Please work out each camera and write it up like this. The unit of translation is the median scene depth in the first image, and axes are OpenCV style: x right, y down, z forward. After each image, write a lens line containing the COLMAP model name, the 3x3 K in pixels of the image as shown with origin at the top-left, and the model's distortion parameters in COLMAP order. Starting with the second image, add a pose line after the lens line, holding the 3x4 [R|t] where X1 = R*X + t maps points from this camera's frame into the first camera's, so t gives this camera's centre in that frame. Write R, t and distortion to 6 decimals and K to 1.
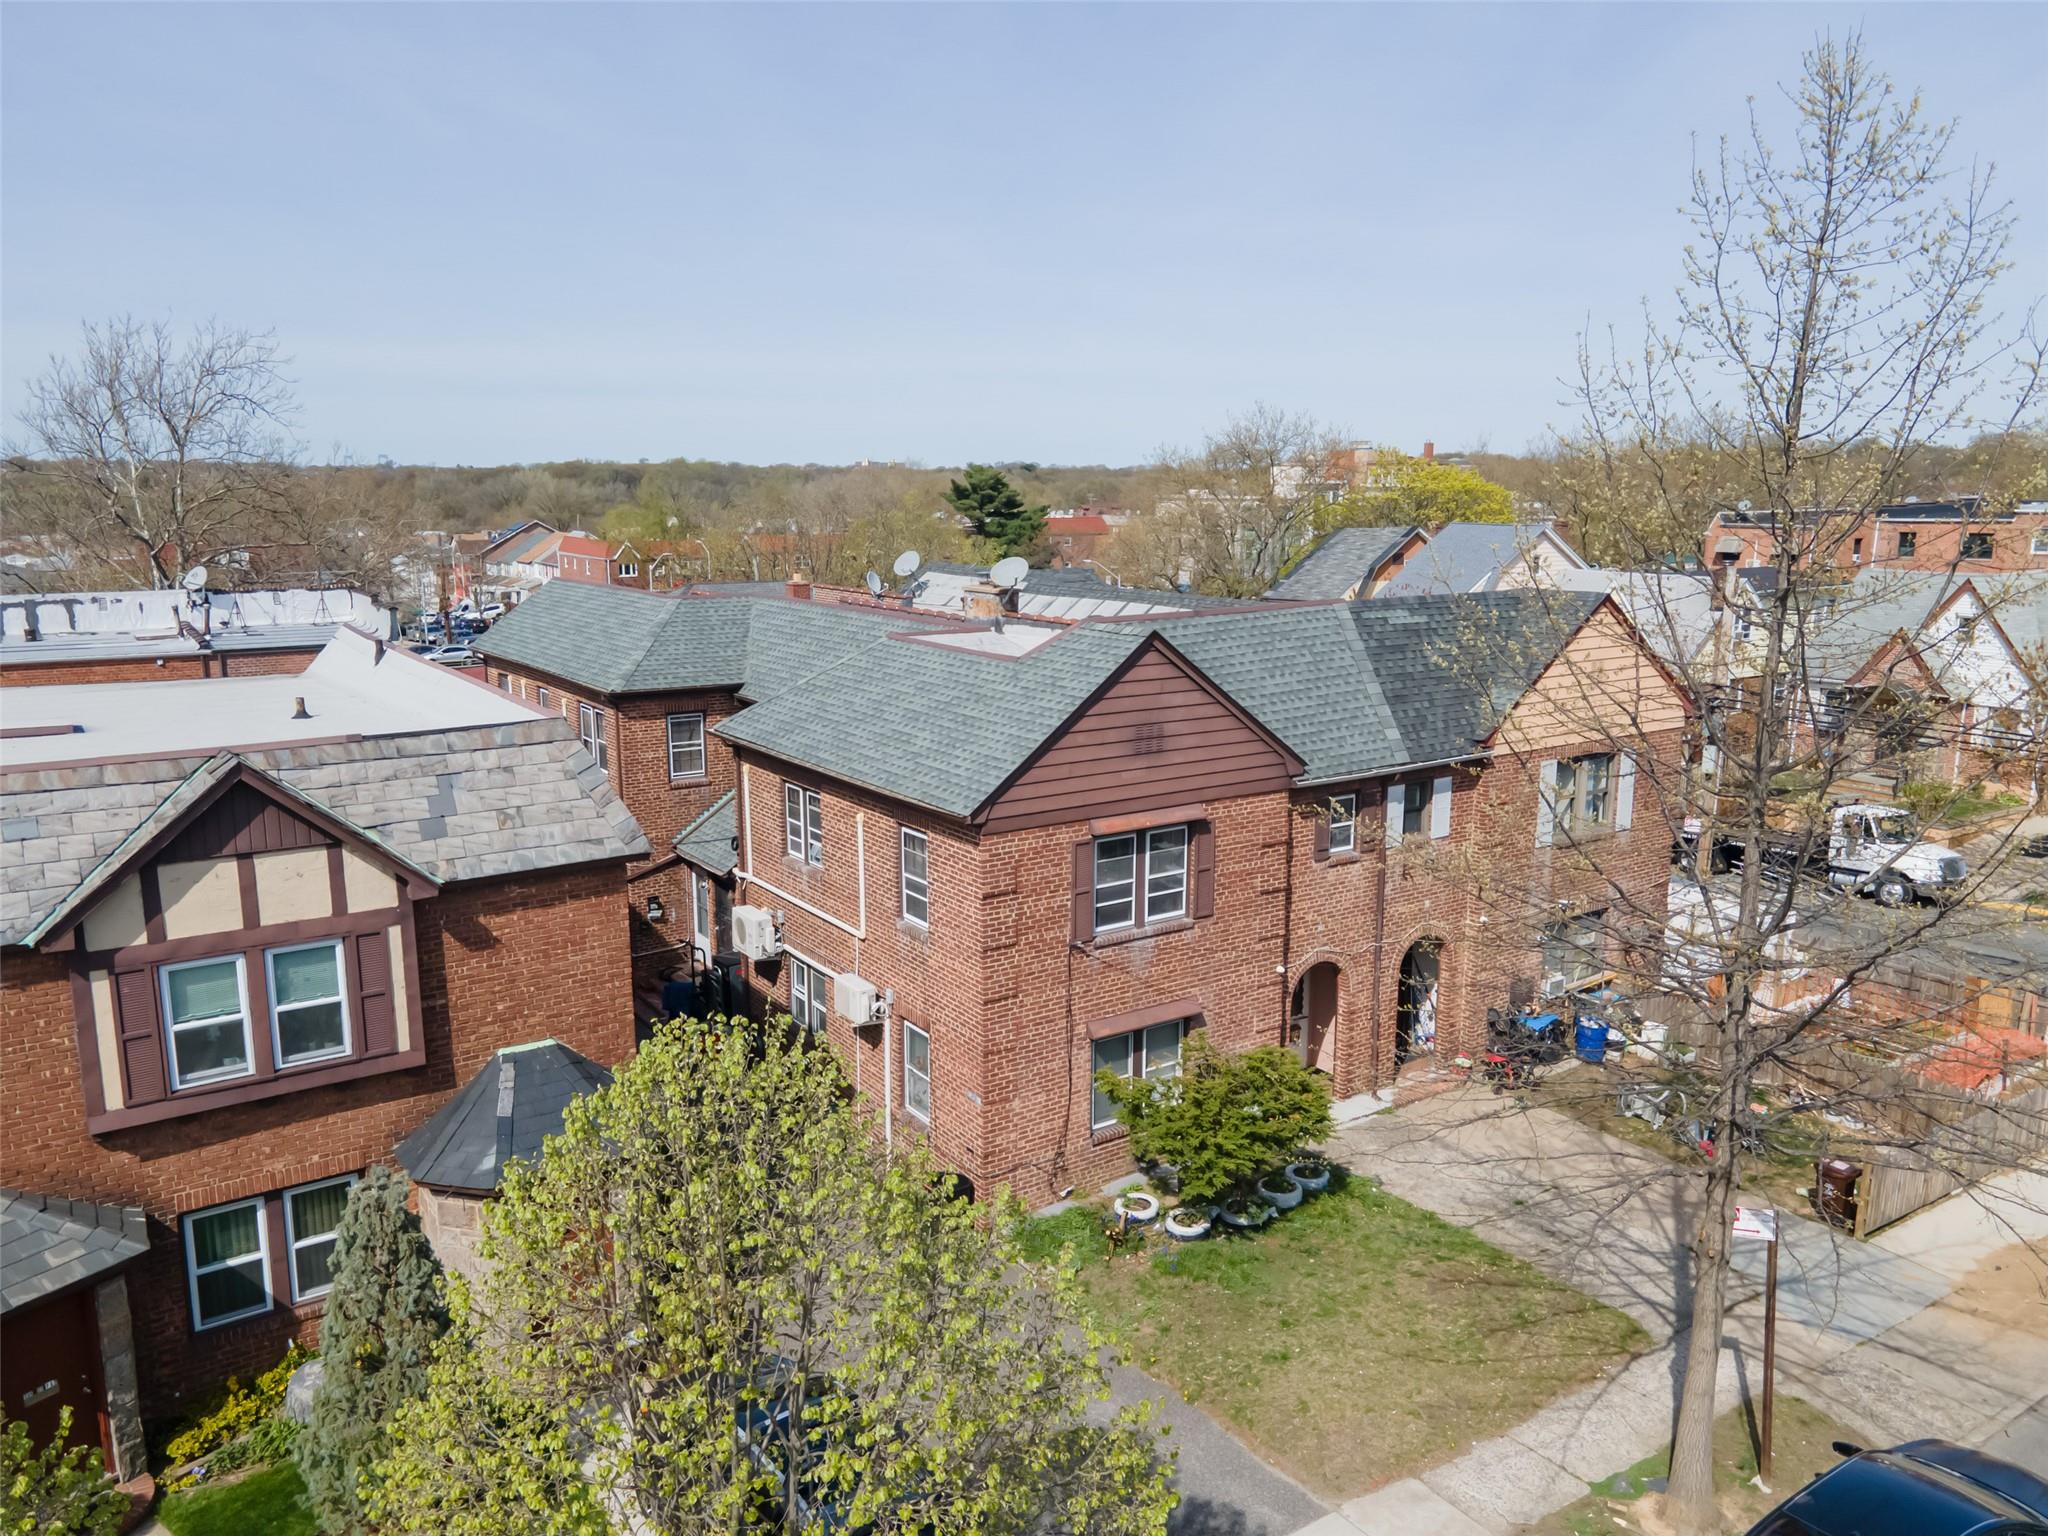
lens RADIAL K [[1498.2, 0, 1024.4], [0, 1498.2, 776.5], [0, 0, 1]] dist [0.006622, 0.063741]
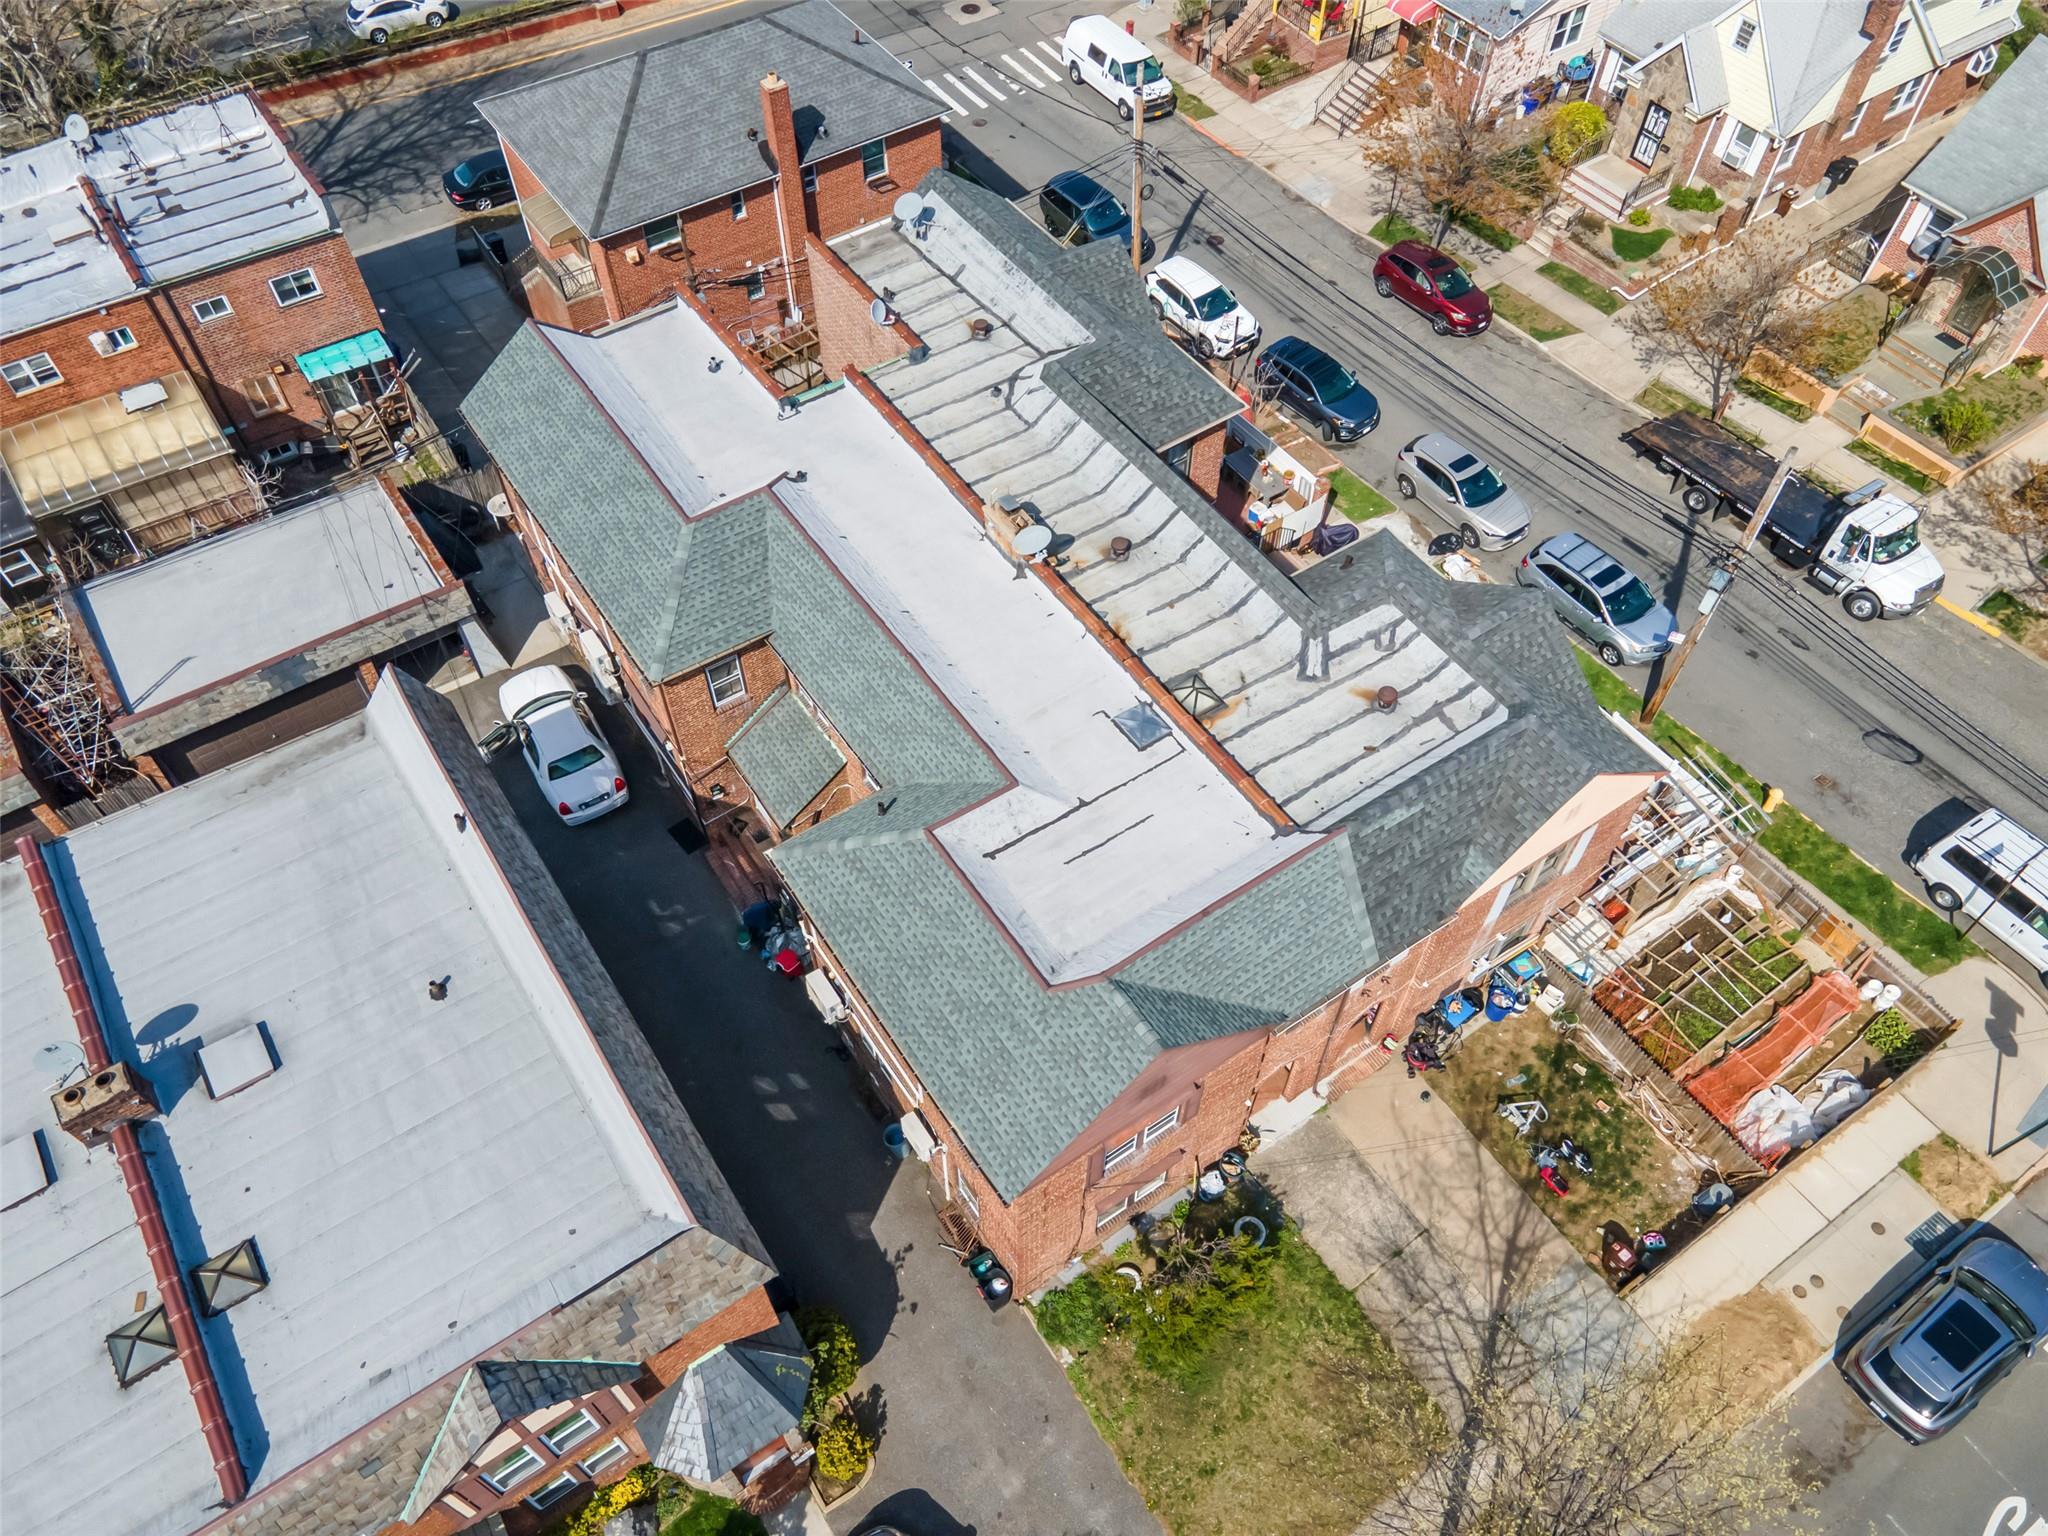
lens RADIAL K [[1498.2, 0, 1024.4], [0, 1498.2, 776.5], [0, 0, 1]] dist [0.006622, 0.063741]
pose [[1.000000, 0.000436, -0.000013, -0.022045], [-0.000315, 0.741154, 0.671335, -1.005238], [0.000303, -0.671335, 0.741154, 0.254194]]
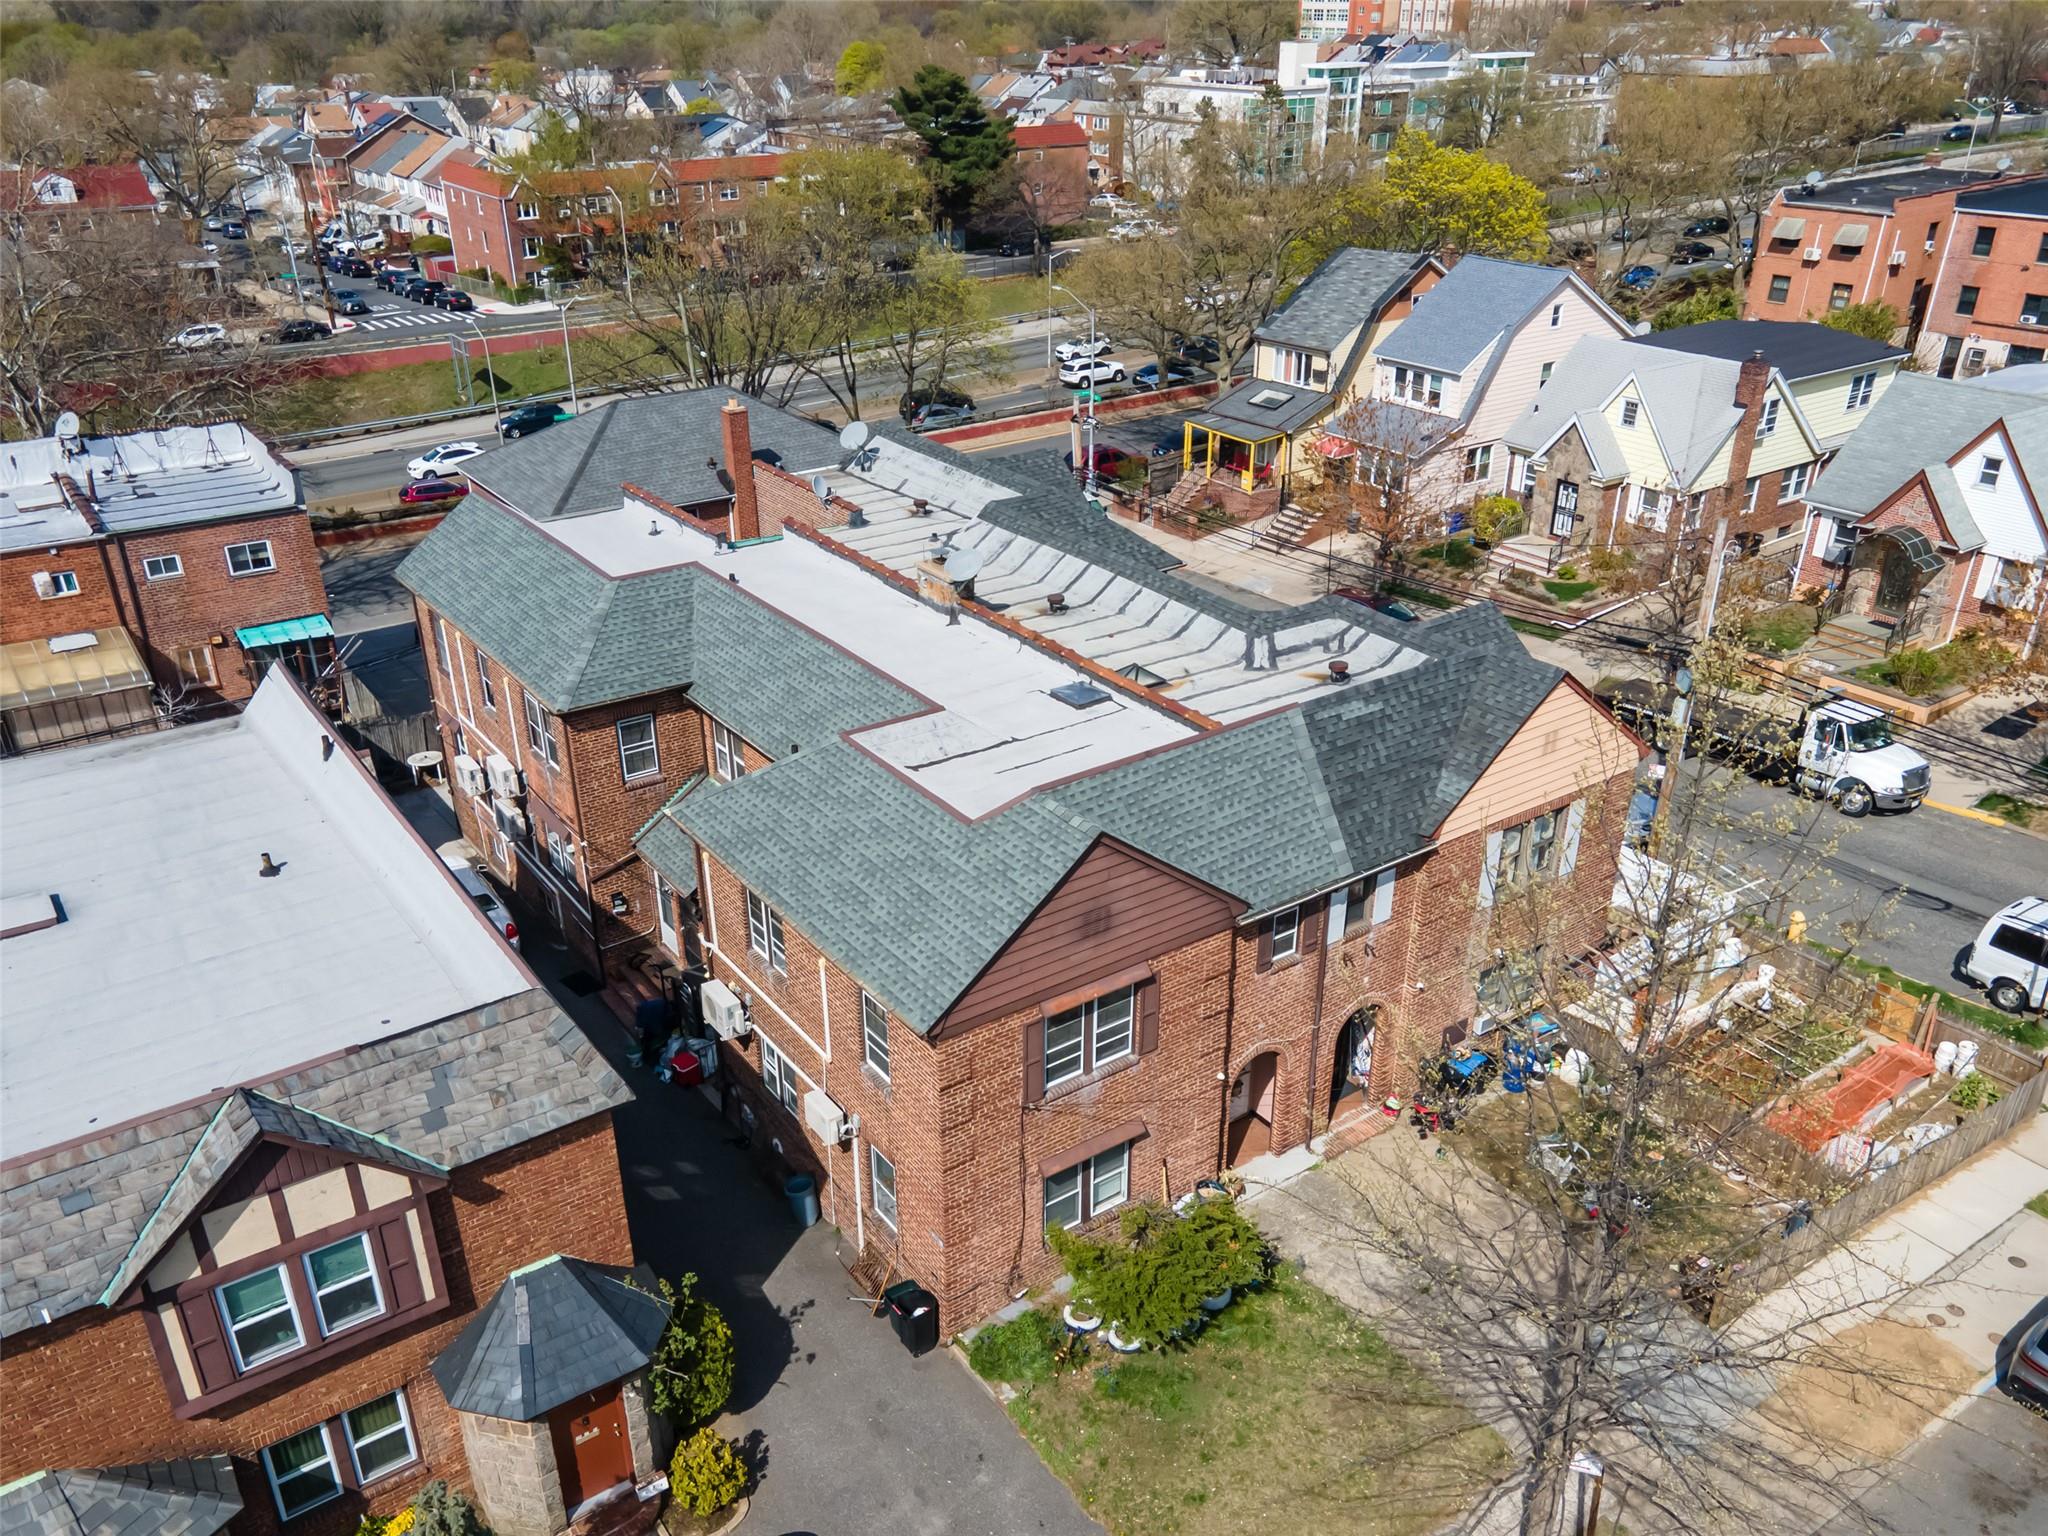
lens RADIAL K [[1633.0, 0, 1024.6], [0, 1633.0, 844.9], [0, 0, 1]] dist [0.004782, 0.068952]
pose [[0.999812, -0.012492, 0.014801, 0.016405], [0.007700, 0.957577, 0.288073, -0.393173], [-0.017771, -0.287905, 0.957494, -0.072118]]
